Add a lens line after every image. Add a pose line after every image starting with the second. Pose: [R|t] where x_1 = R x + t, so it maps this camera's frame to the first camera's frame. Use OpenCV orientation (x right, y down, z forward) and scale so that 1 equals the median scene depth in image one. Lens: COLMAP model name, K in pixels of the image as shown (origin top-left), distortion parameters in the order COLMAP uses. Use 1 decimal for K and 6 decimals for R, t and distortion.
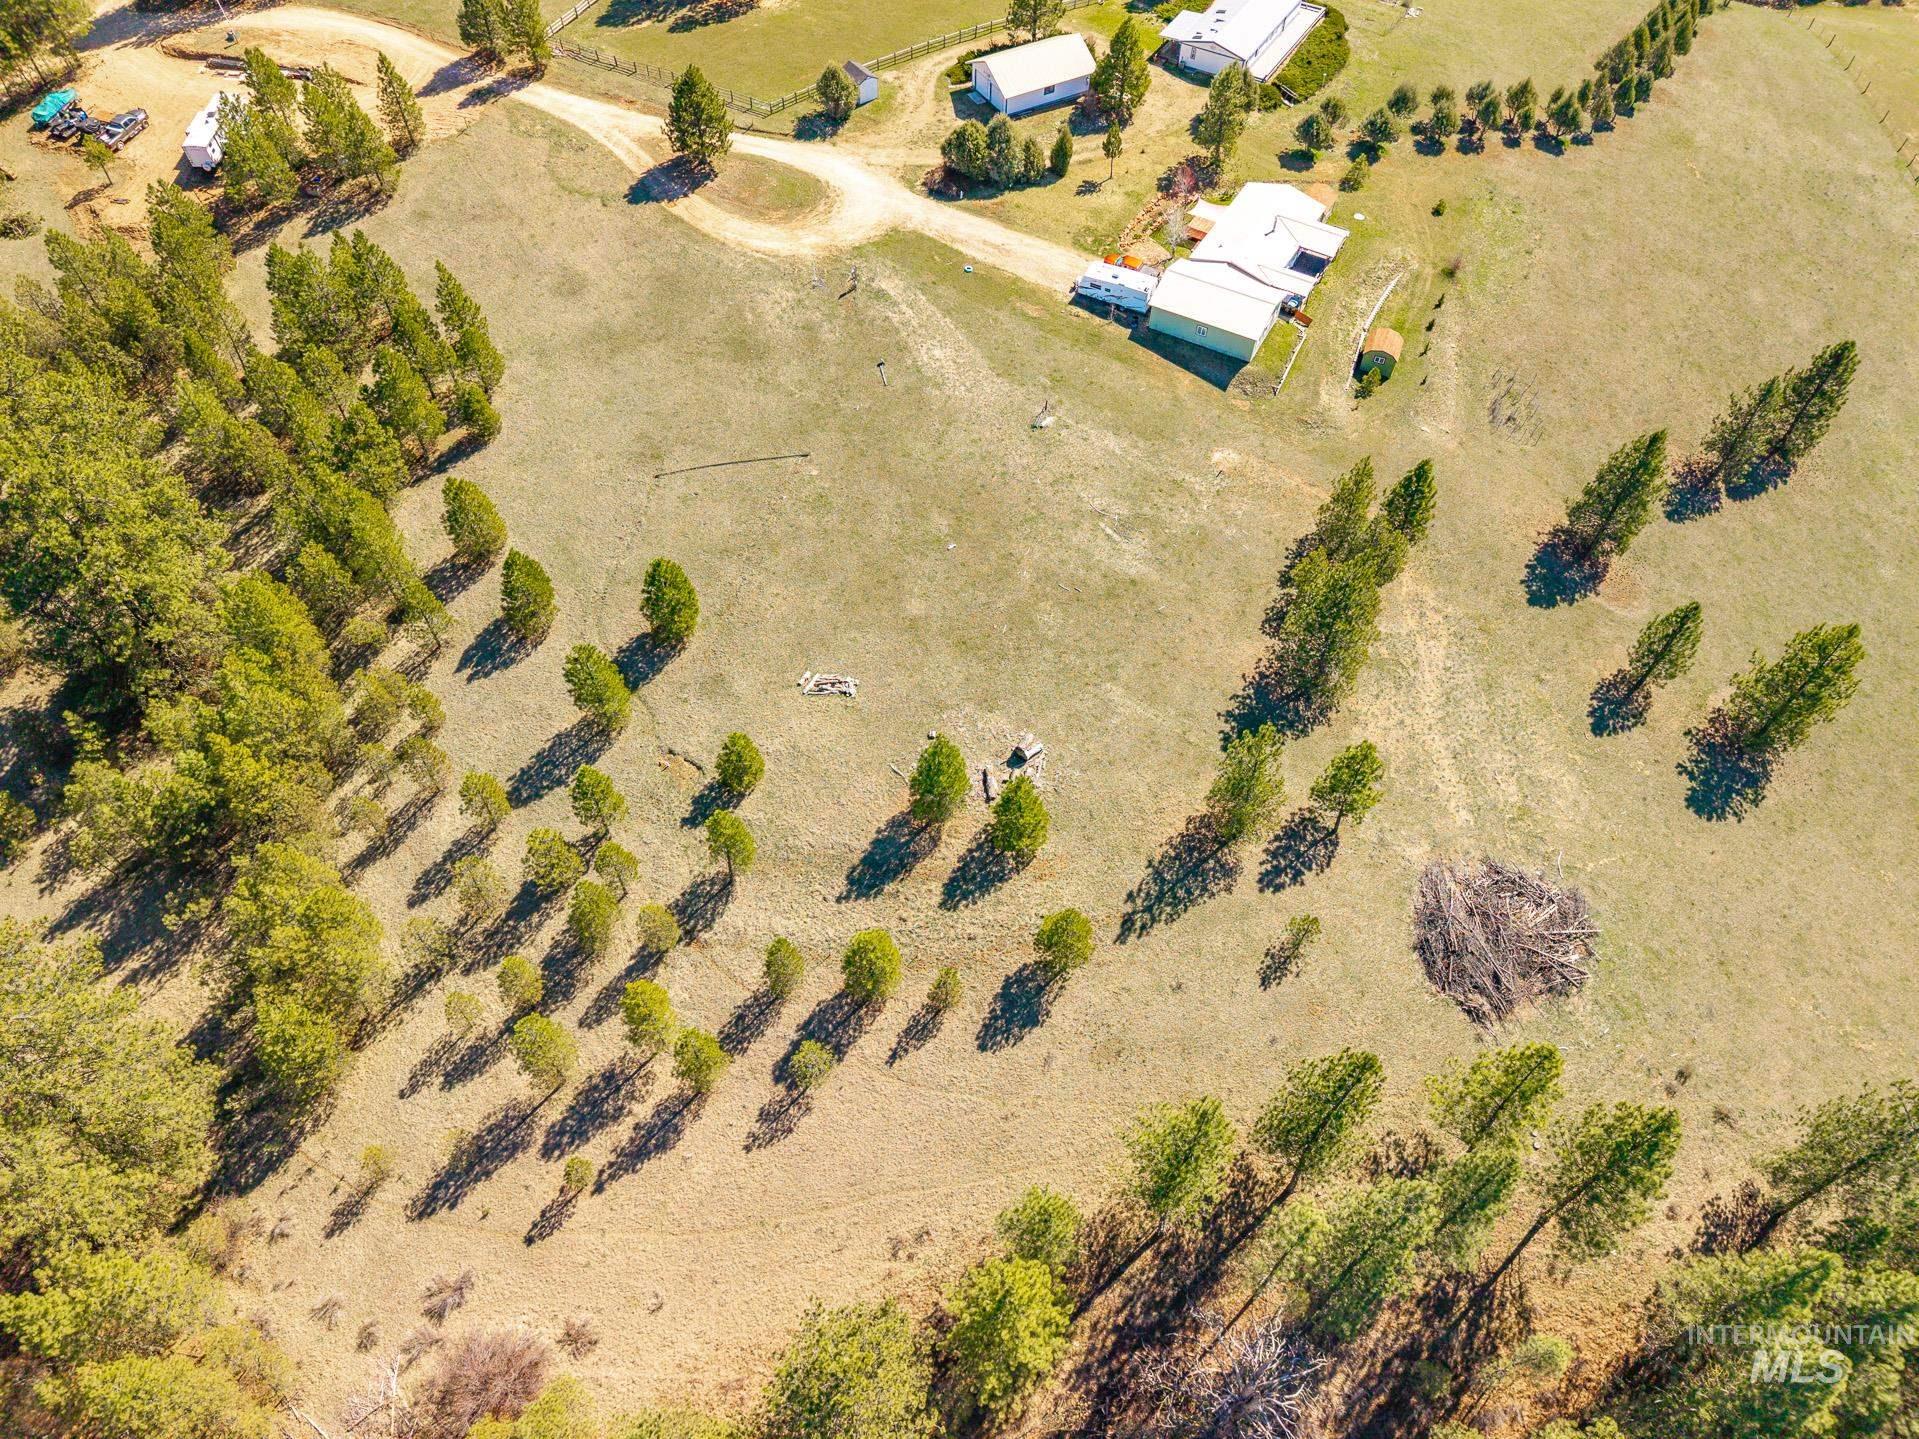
lens RADIAL K [[1286.0, 0, 960.3], [0, 1286.0, 722.9], [0, 0, 1]] dist [0.023972, -0.024483]
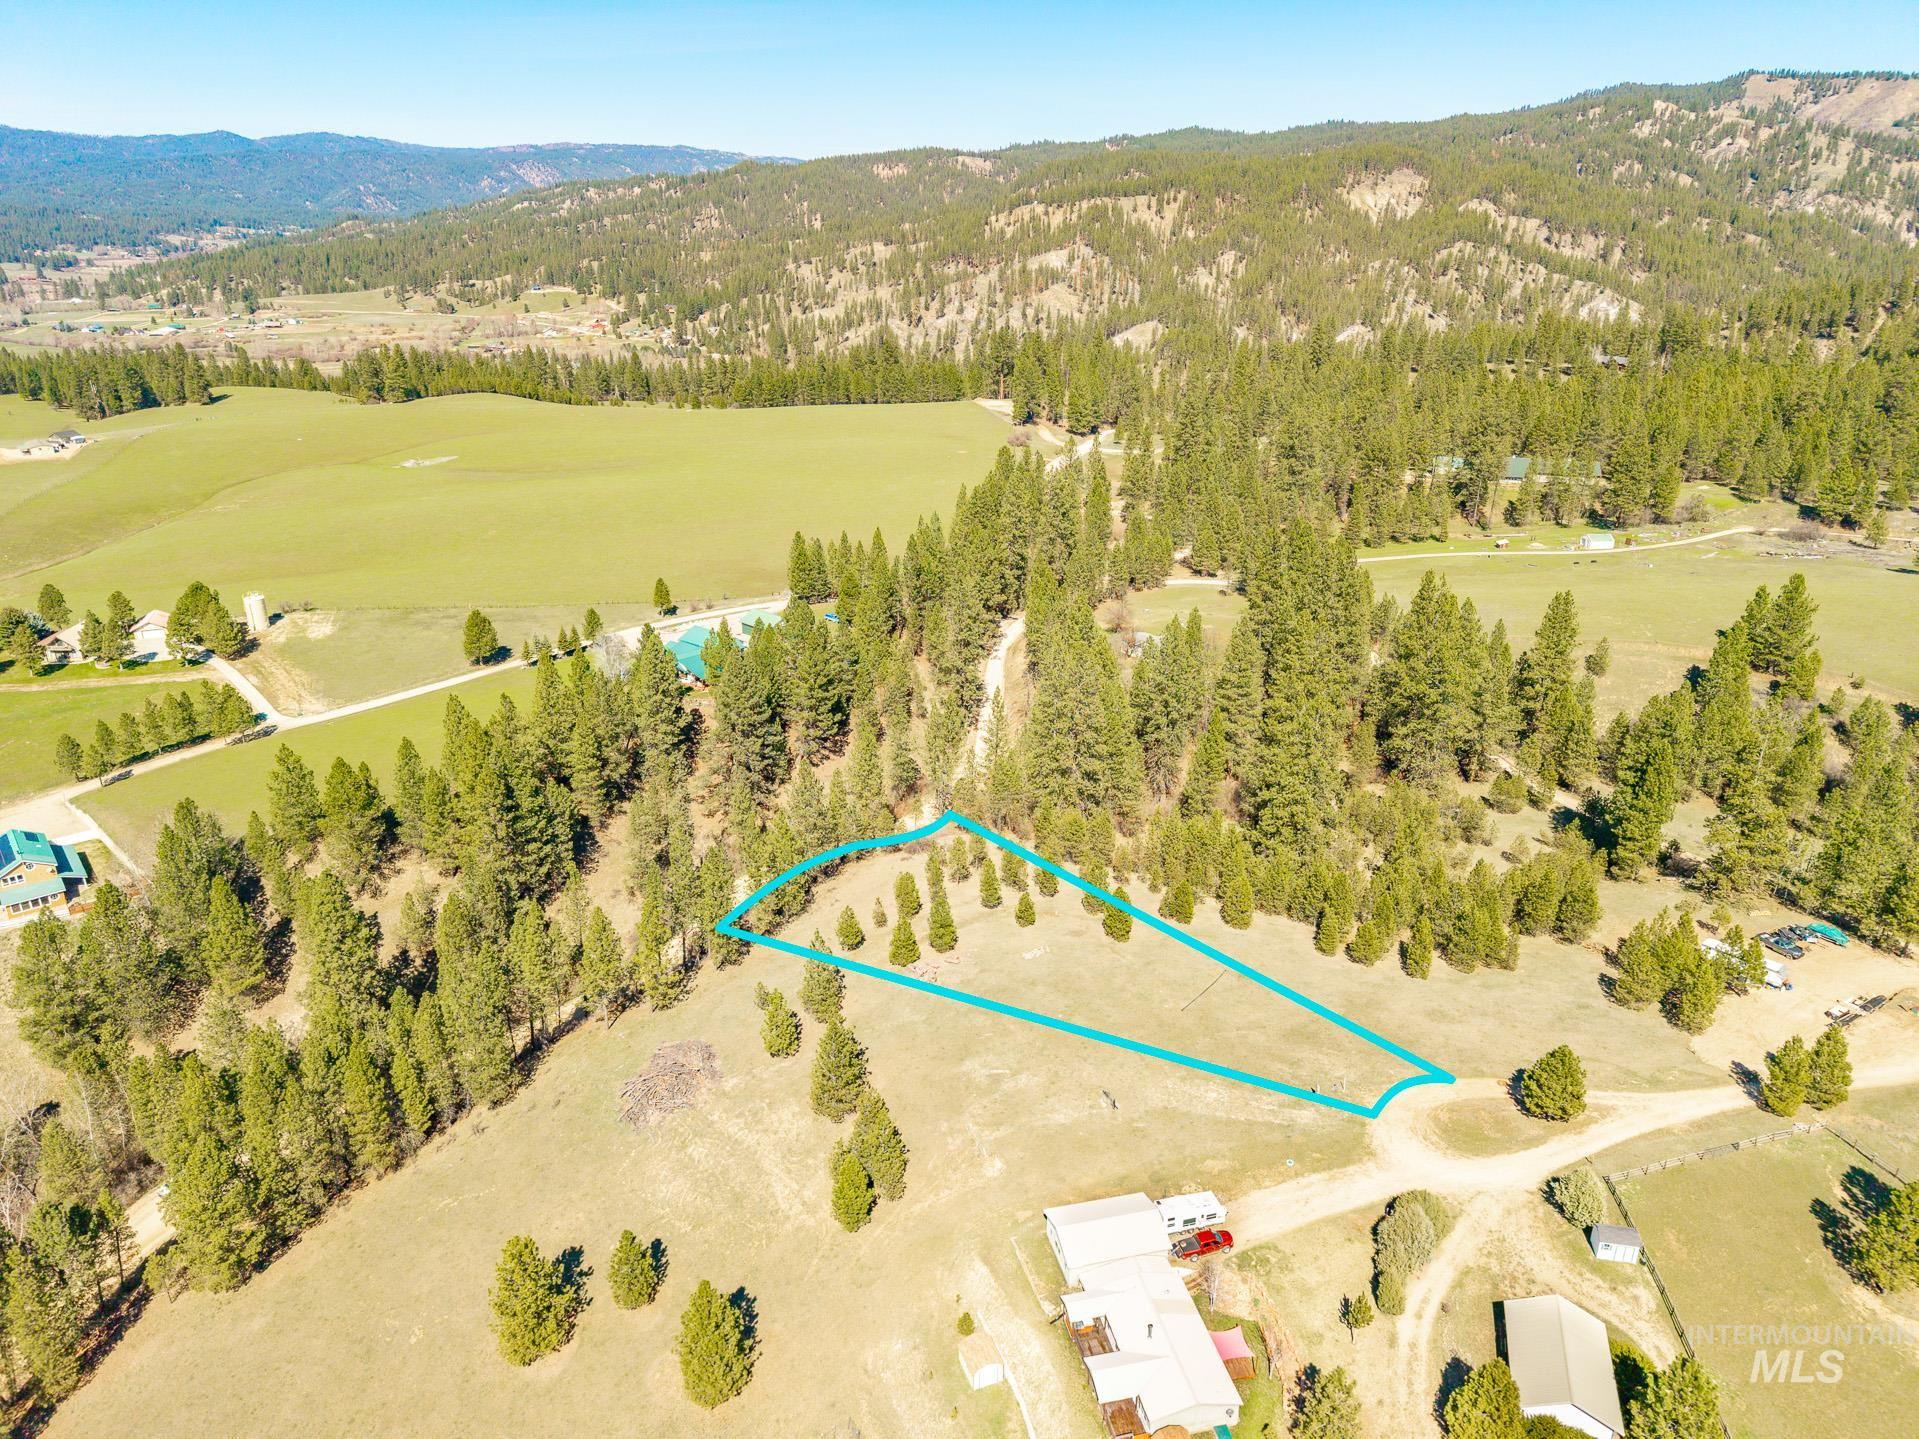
lens RADIAL K [[1286.0, 0, 960.3], [0, 1286.0, 722.9], [0, 0, 1]] dist [0.023972, -0.024483]
pose [[-0.741428, 0.230695, -0.630131, 0.981938], [-0.555504, 0.315767, 0.769224, -1.374988], [0.376430, 0.920365, -0.105966, 0.764706]]
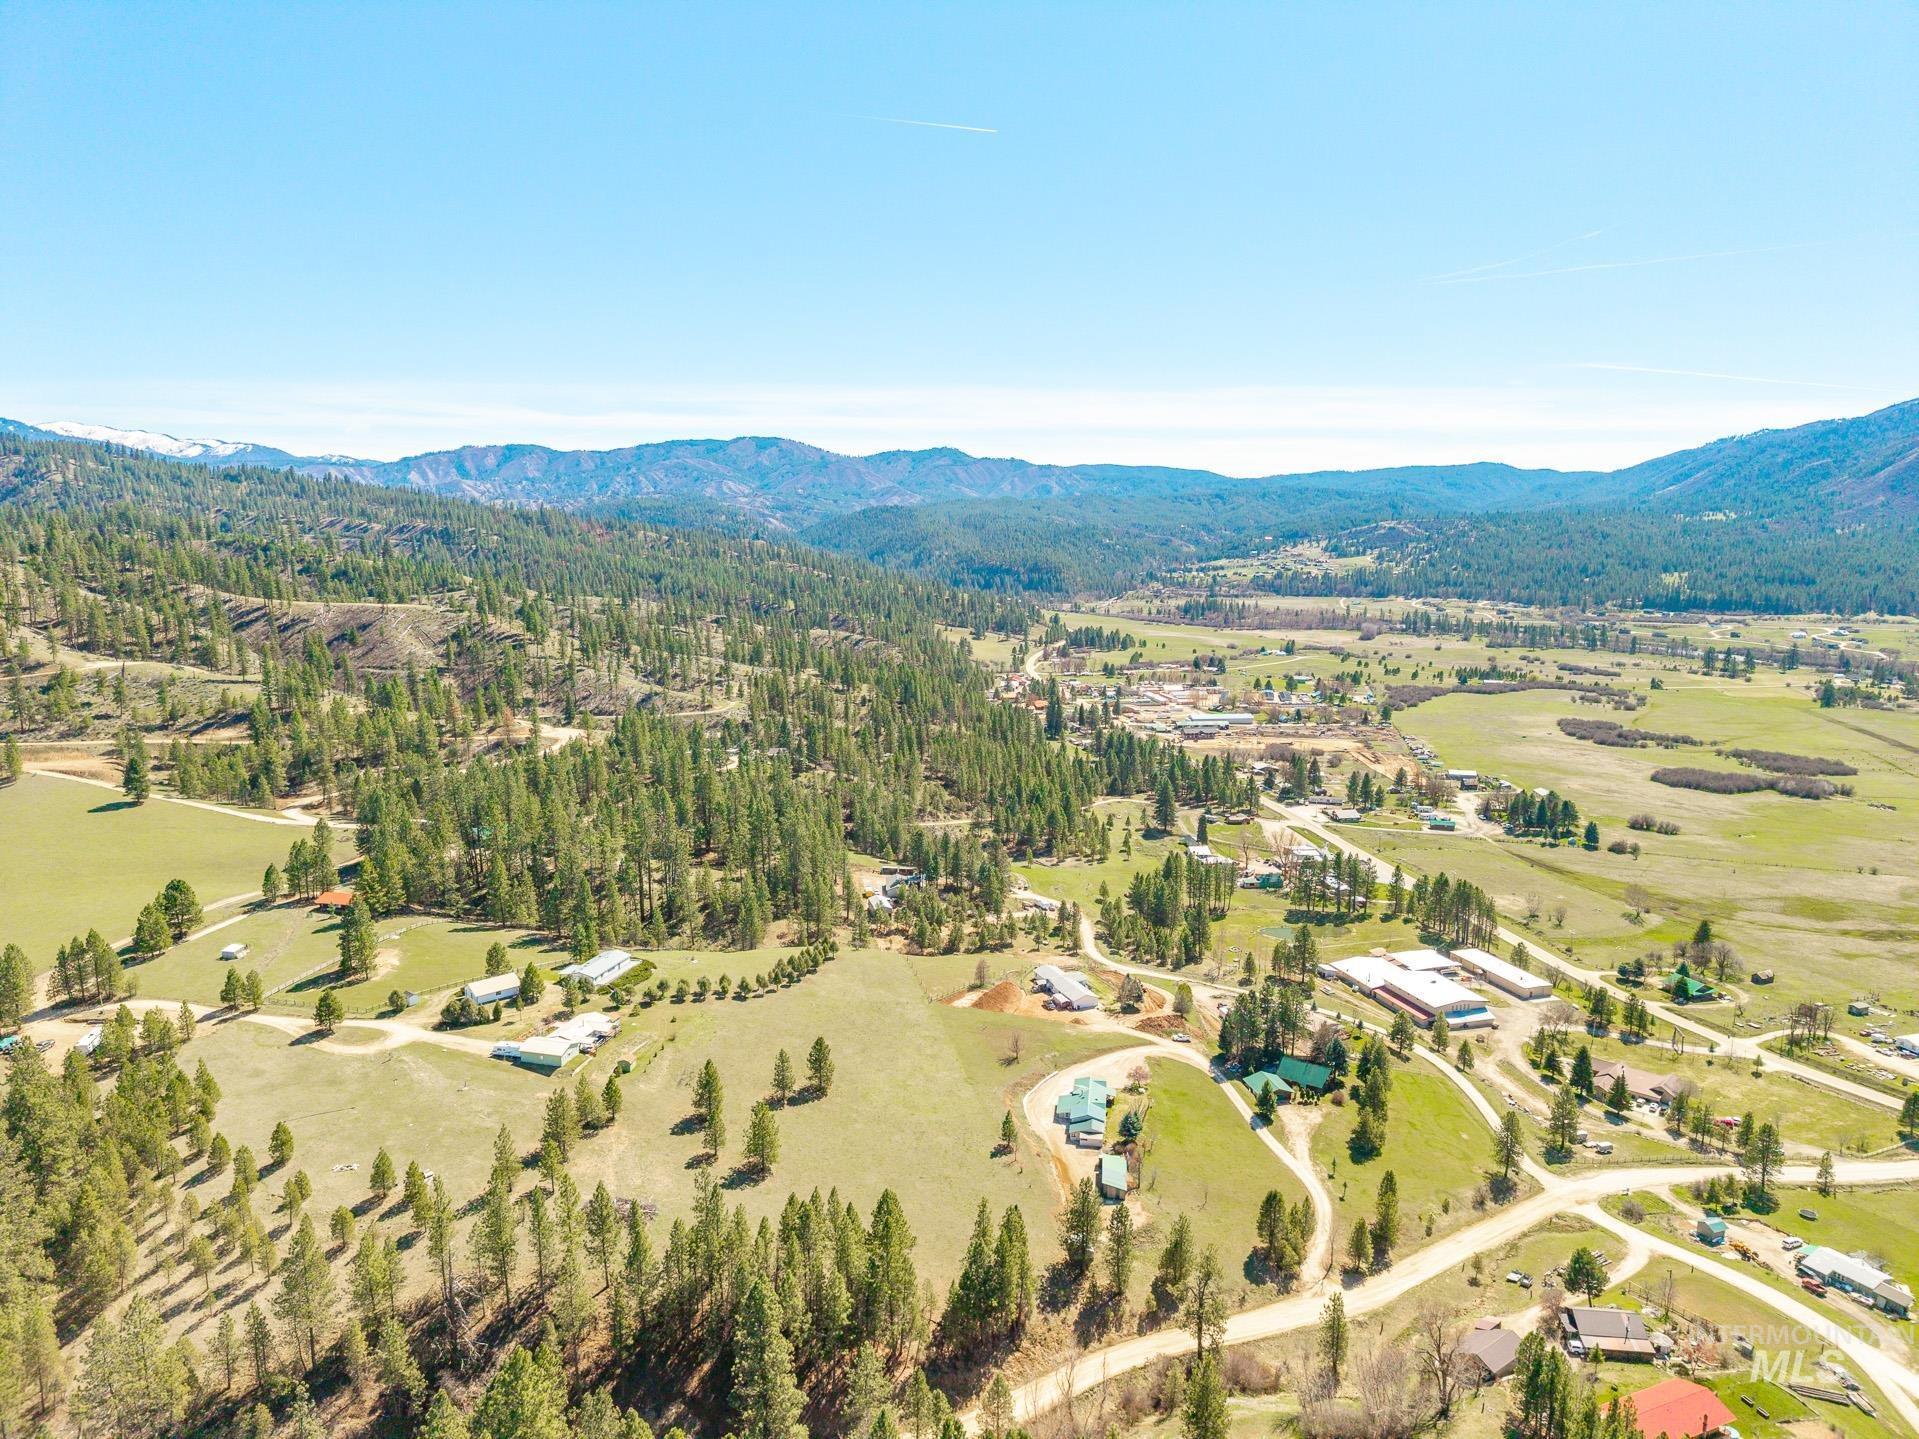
lens RADIAL K [[1286.0, 0, 960.3], [0, 1286.0, 722.9], [0, 0, 1]] dist [0.023972, -0.024483]
pose [[0.971063, -0.047524, 0.234046, 0.462622], [0.199369, 0.700854, -0.684876, 1.200314], [-0.131484, 0.711720, 0.690049, -1.369740]]
